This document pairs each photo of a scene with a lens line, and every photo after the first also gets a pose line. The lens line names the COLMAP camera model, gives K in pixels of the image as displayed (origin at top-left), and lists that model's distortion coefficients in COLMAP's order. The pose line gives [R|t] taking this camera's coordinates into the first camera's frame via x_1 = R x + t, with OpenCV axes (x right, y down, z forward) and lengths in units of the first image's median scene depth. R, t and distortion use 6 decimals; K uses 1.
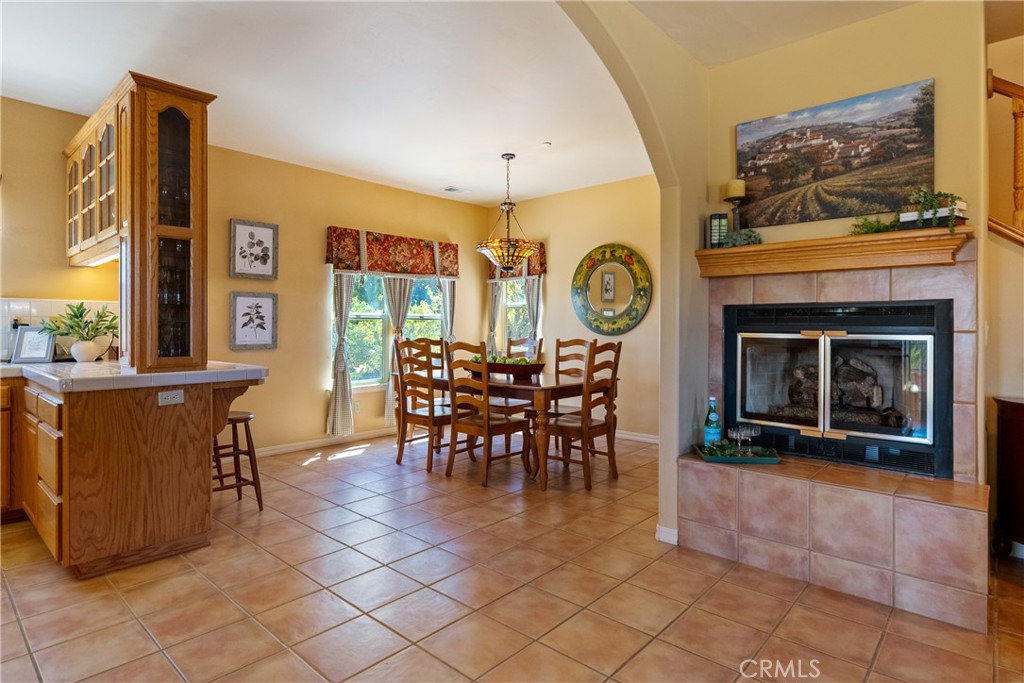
lens RADIAL K [[547.4, 0, 508.3], [0, 547.4, 324.5], [0, 0, 1]] dist [-0.007753, 0.002876]
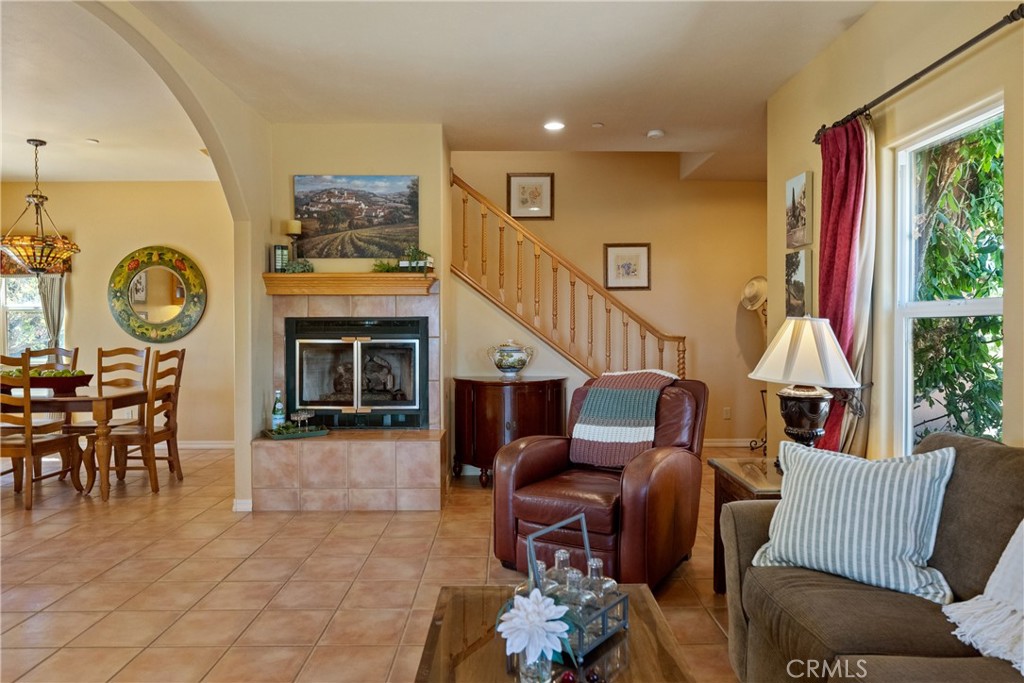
lens RADIAL K [[648.7, 0, 518.1], [0, 648.7, 337.7], [0, 0, 1]] dist [-0.001465, 0.002957]
pose [[0.730154, -0.015041, 0.683117, -0.249949], [0.002523, 0.999810, 0.019318, -0.017805], [-0.683278, -0.012381, 0.730053, -0.484941]]
